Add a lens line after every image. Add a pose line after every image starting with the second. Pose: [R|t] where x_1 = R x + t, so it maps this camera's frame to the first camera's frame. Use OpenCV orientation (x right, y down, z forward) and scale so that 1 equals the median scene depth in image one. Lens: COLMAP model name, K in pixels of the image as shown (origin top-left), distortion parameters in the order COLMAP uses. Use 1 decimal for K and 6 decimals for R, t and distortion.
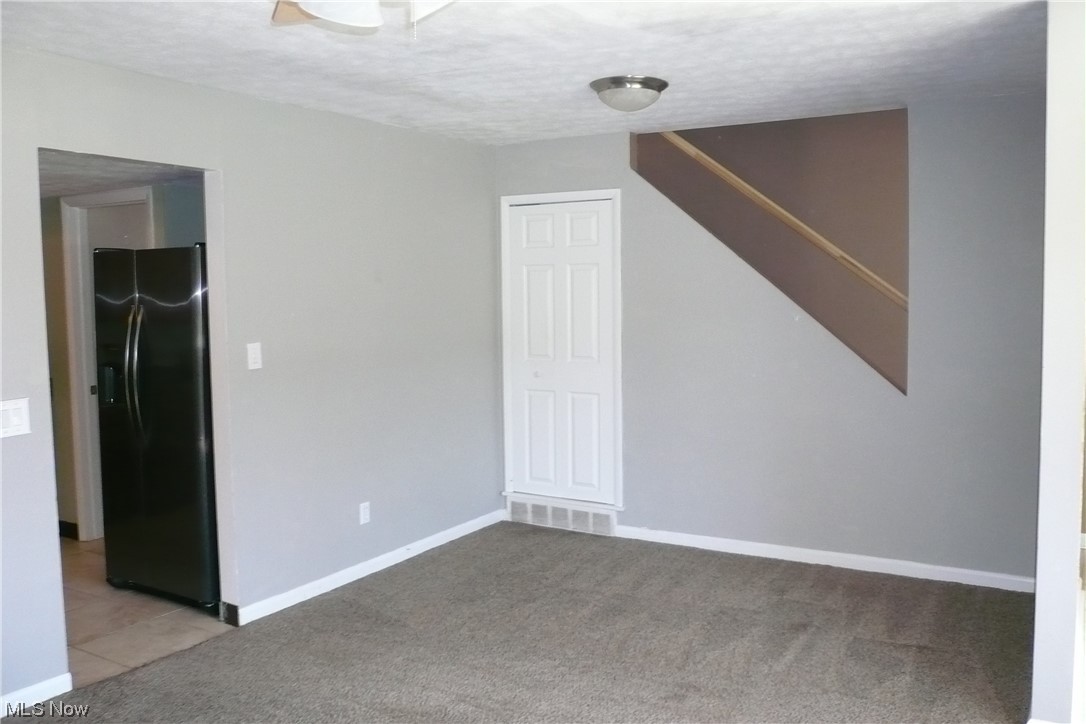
lens RADIAL K [[910.4, 0, 543.0], [0, 910.4, 362.0], [0, 0, 1]] dist [-0.088153, 0.063435]
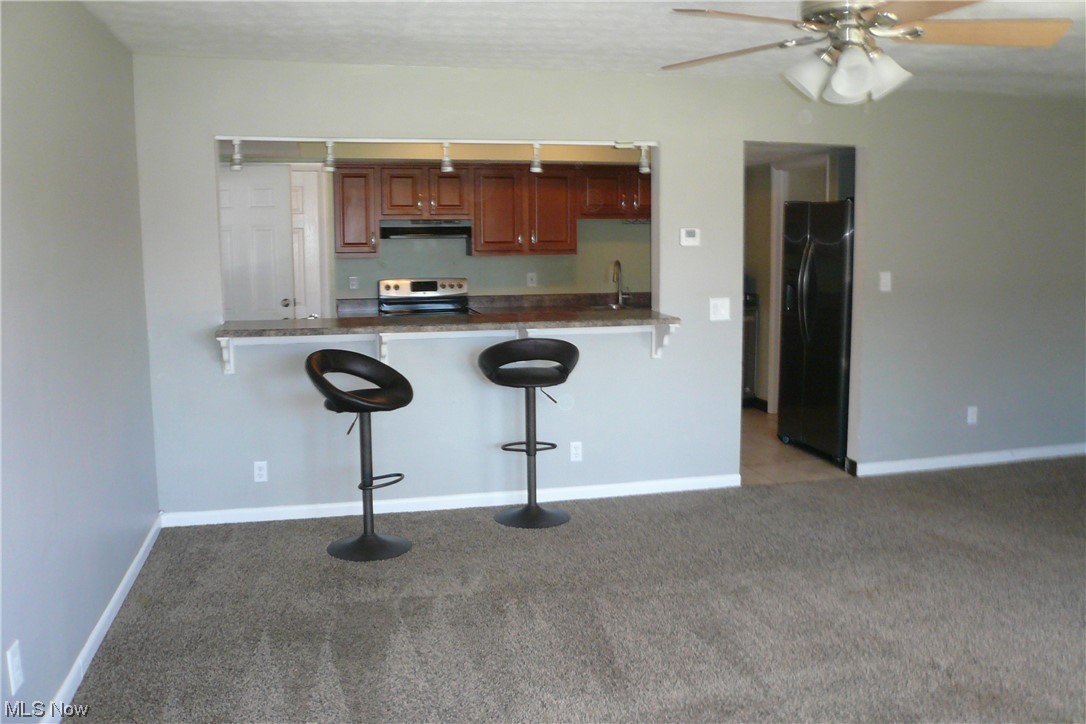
lens RADIAL K [[906.9, 0, 514.5], [0, 906.9, 341.6], [0, 0, 1]] dist [-0.154258, 0.122850]
pose [[0.690604, 0.085872, -0.718117, 0.223394], [-0.054248, 0.996279, 0.066965, 0.021012], [0.721196, -0.007290, 0.692693, -0.278712]]
